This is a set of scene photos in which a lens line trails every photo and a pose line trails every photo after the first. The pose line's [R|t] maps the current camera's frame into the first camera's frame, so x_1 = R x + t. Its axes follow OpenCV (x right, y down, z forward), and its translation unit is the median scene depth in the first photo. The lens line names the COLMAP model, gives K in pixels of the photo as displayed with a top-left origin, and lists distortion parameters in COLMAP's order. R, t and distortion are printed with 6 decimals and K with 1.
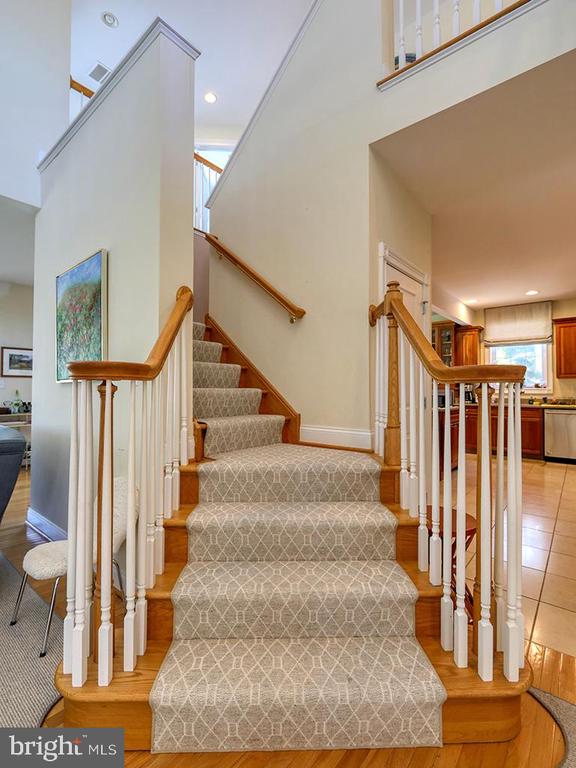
lens RADIAL K [[365.4, 0, 288.0], [0, 365.4, 385.0], [0, 0, 1]] dist [-0.006695, 0.001125]
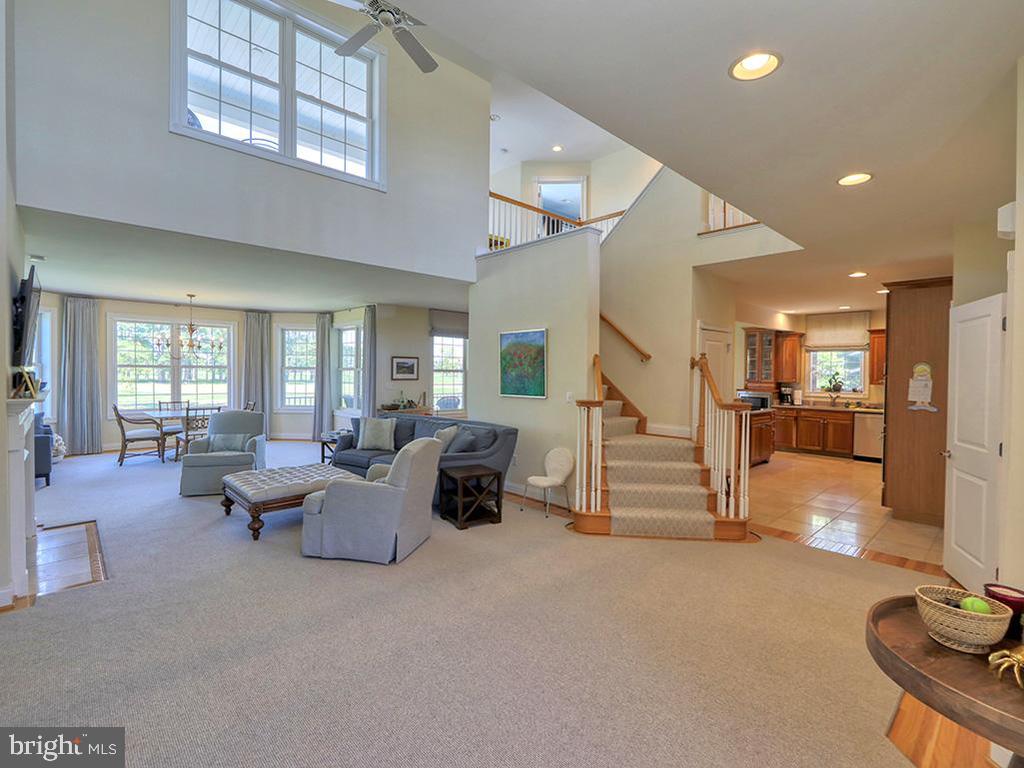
lens RADIAL K [[487.2, 0, 512.2], [0, 487.2, 384.1], [0, 0, 1]] dist [-0.006695, 0.001125]
pose [[0.991219, 0.011335, -0.131742, -0.293414], [-0.006511, 0.999294, 0.036989, -0.153397], [0.132068, -0.035807, 0.990594, -1.323306]]
